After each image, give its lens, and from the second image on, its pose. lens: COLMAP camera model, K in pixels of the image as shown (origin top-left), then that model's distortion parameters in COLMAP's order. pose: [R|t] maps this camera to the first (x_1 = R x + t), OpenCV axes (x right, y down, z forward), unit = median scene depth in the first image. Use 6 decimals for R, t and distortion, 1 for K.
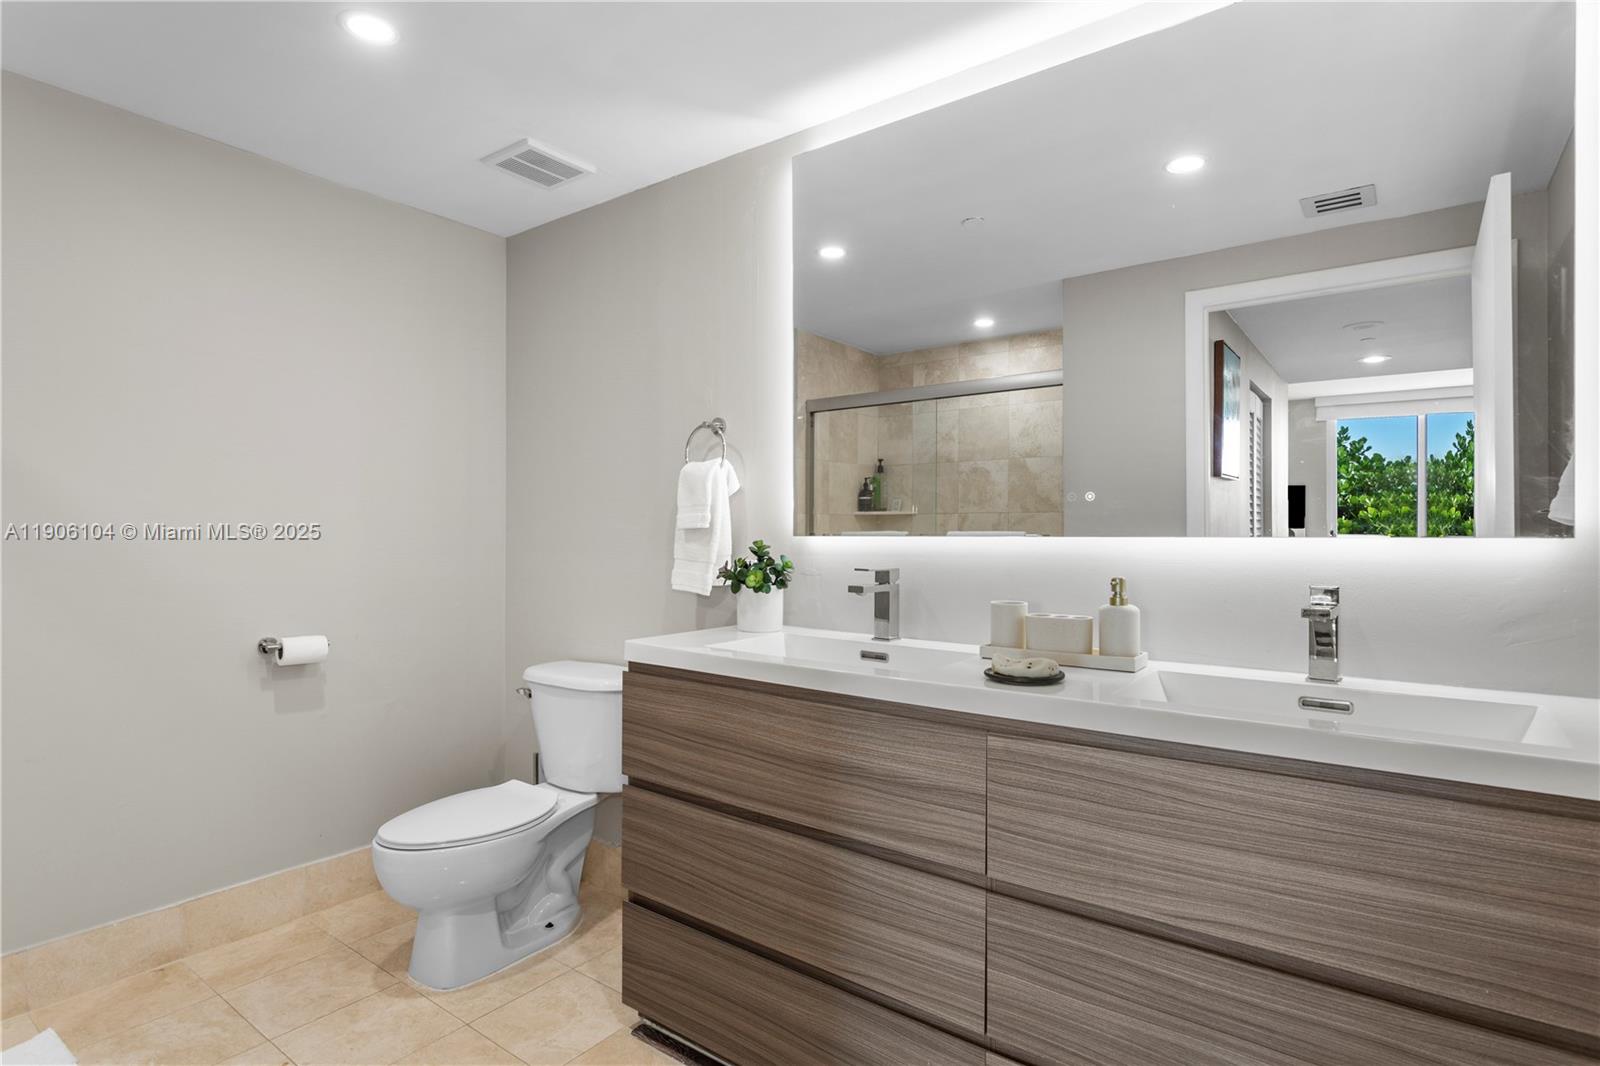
lens RADIAL K [[809.7, 0, 800.8], [0, 809.7, 528.1], [0, 0, 1]] dist [0.000077, 0.000613]
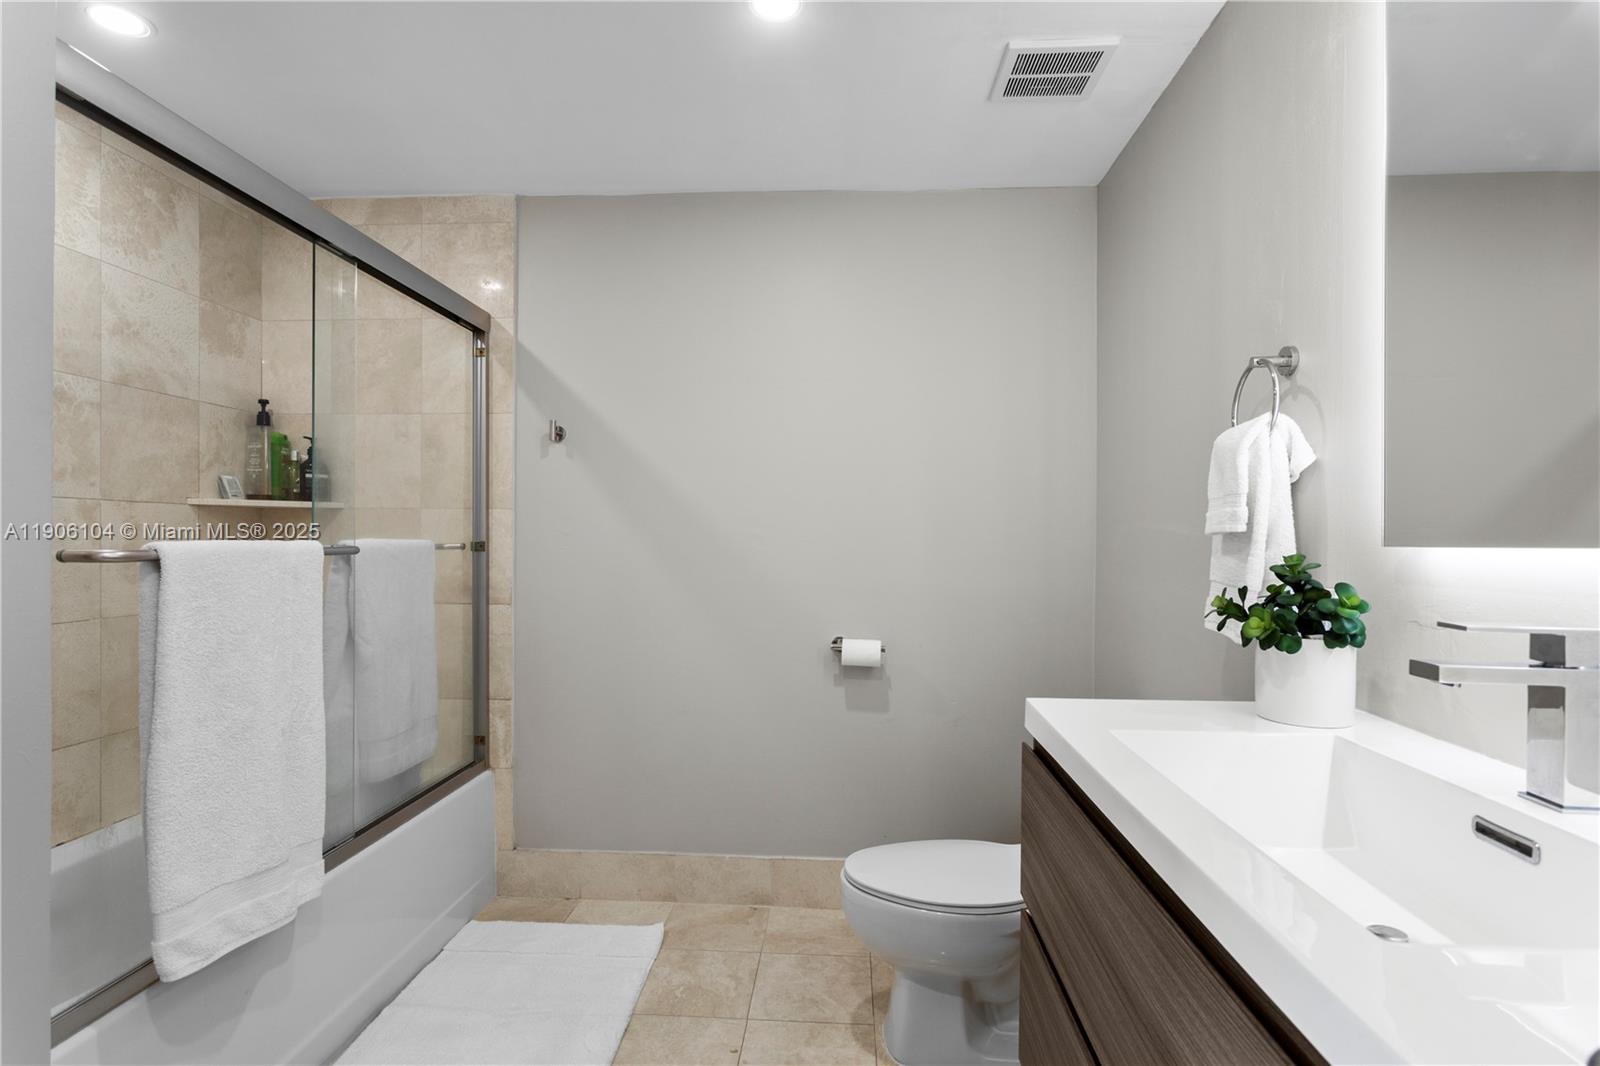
lens RADIAL K [[786.6, 0, 796.5], [0, 786.6, 539.0], [0, 0, 1]] dist [-0.003358, 0.000844]
pose [[0.540296, 0.000227, -0.841475, 0.196923], [0.002356, 0.999996, 0.001782, 0.003182], [0.841471, -0.002945, 0.540294, 0.408222]]
